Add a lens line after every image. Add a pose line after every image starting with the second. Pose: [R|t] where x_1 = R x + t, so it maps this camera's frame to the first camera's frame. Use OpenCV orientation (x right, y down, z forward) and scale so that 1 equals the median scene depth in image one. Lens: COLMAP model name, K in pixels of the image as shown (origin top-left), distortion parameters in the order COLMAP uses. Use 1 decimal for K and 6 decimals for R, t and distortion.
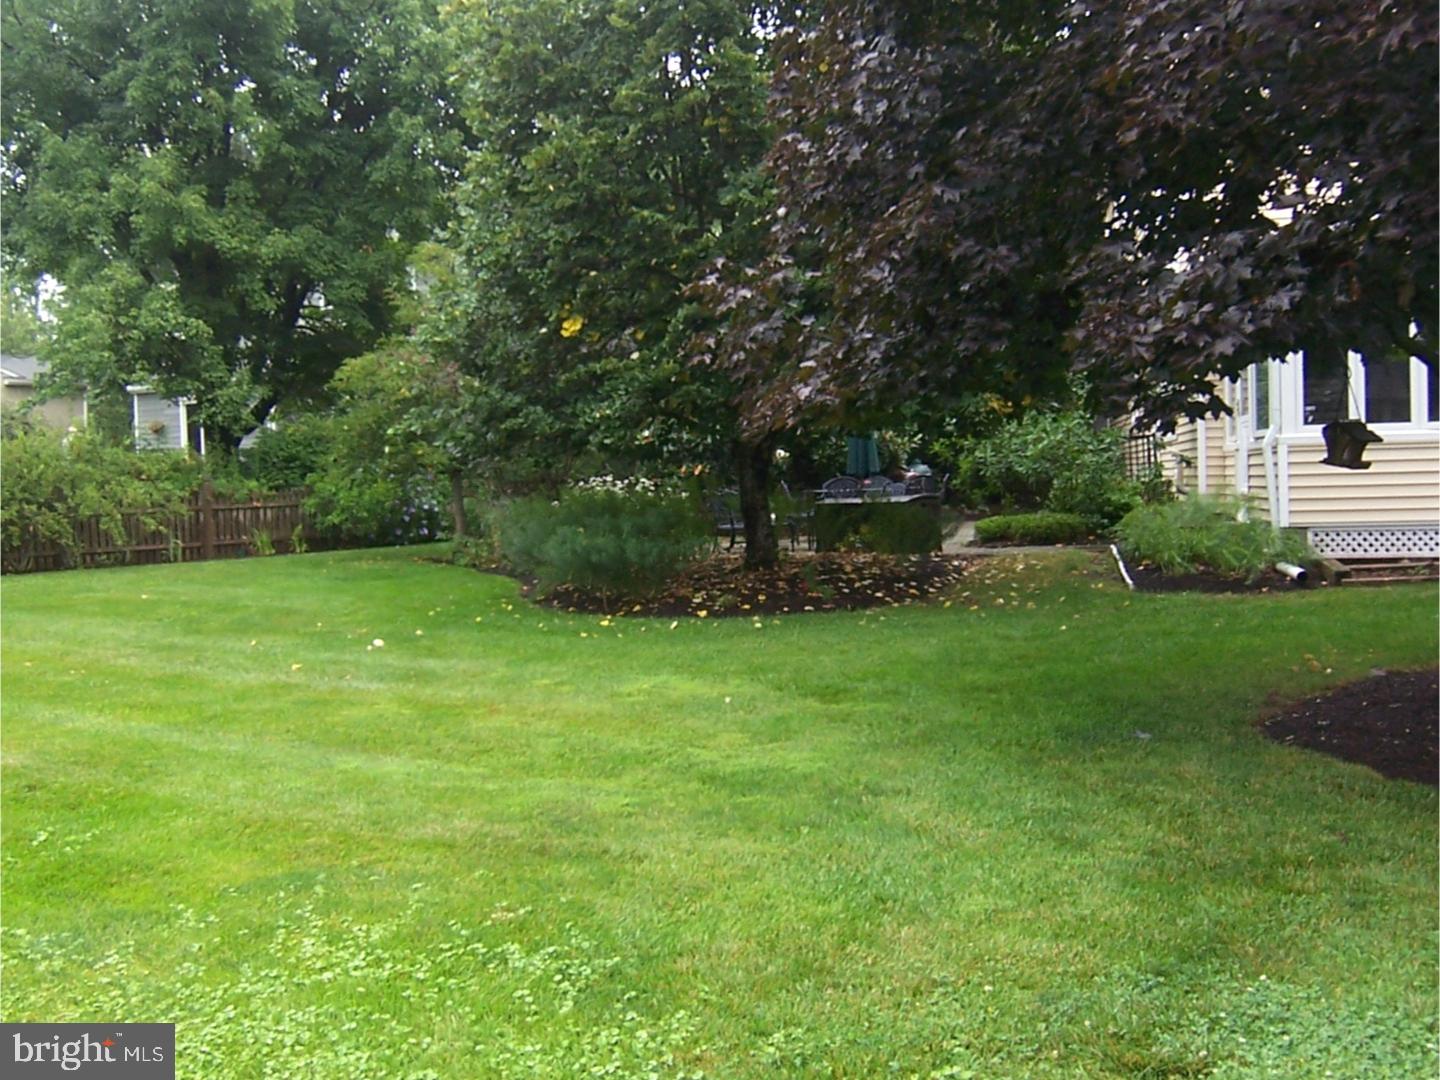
lens RADIAL K [[1623.5, 0, 719.9], [0, 1623.5, 537.9], [0, 0, 1]] dist [-0.031332, 0.000000]
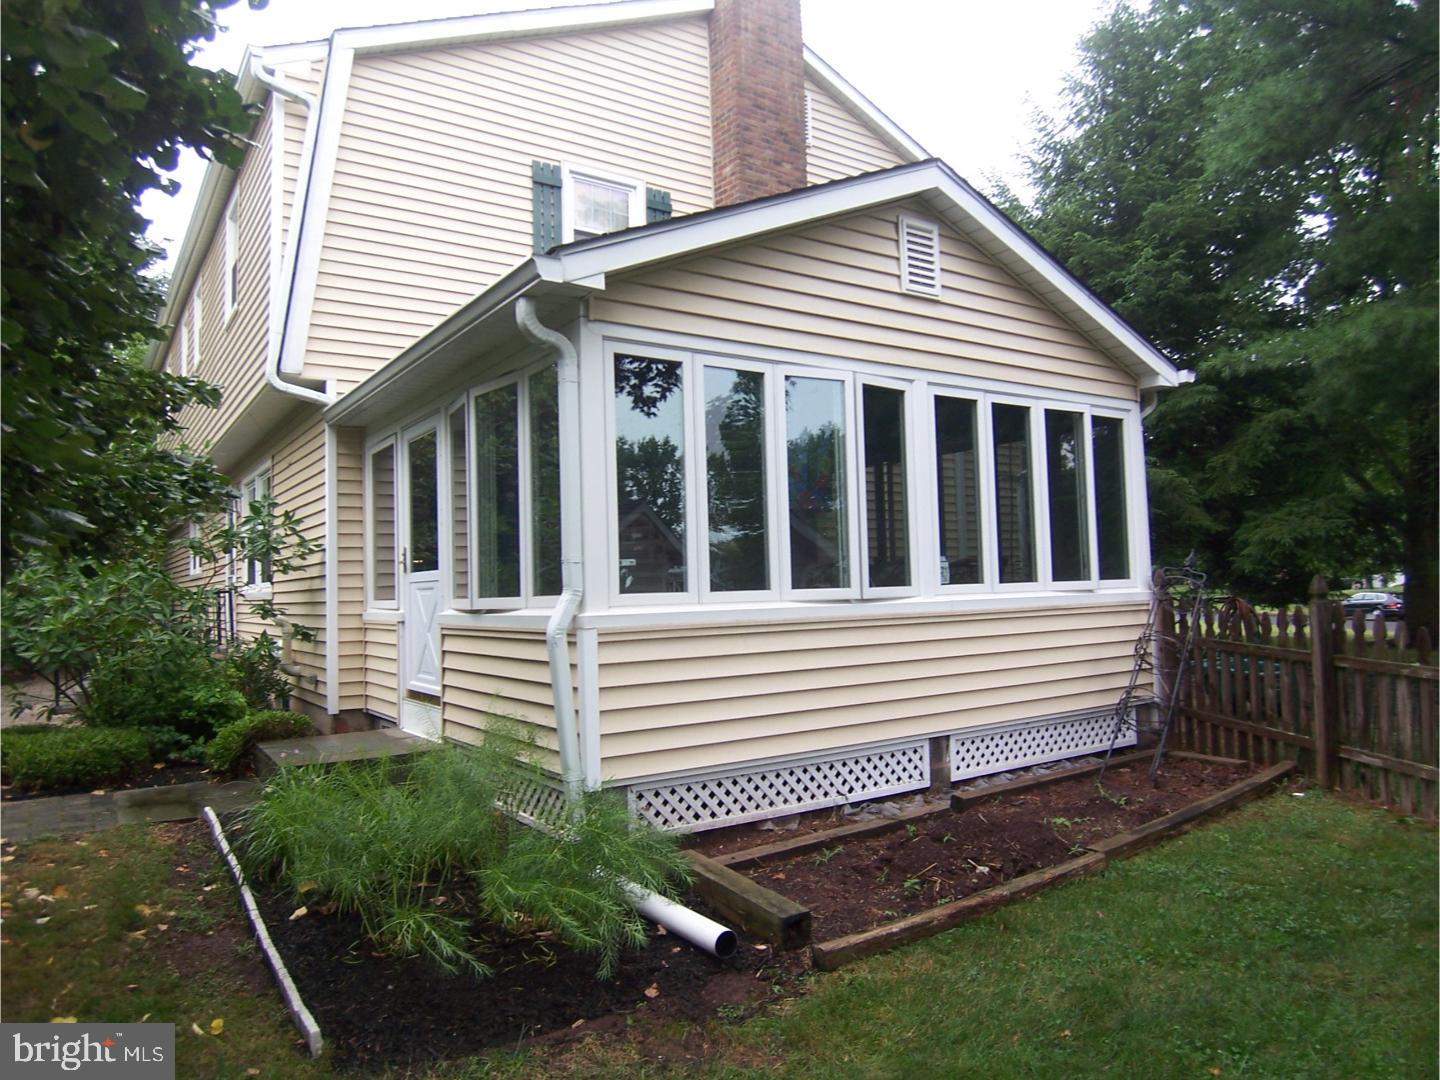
lens RADIAL K [[973.2, 0, 717.7], [0, 973.2, 540.4], [0, 0, 1]] dist [-0.032477, -0.031321]
pose [[0.715832, 0.045983, 0.696757, 0.181721], [0.030007, 0.994882, -0.096487, -0.062886], [-0.697628, 0.089977, 0.710788, 0.855272]]
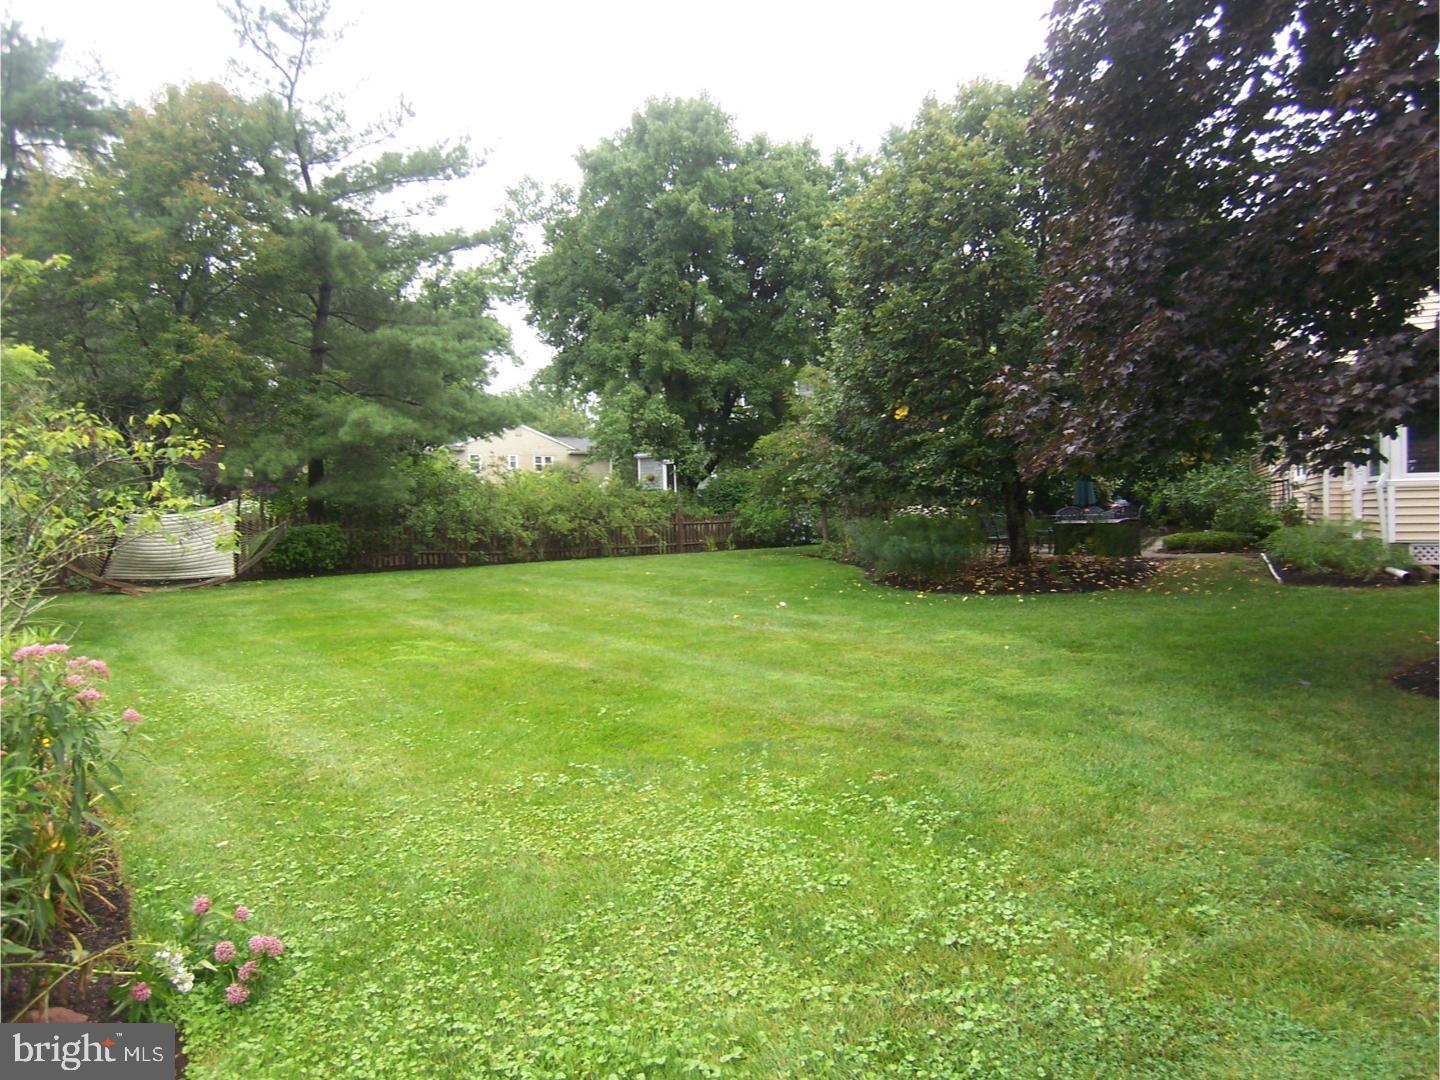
lens RADIAL K [[973.2, 0, 708.9], [0, 973.2, 539.8], [0, 0, 1]] dist [-0.032477, -0.031321]
pose [[0.963503, 0.013699, -0.267348, -0.017557], [-0.014713, 0.999890, -0.001787, 0.001346], [0.267294, 0.005656, 0.963598, 0.013949]]
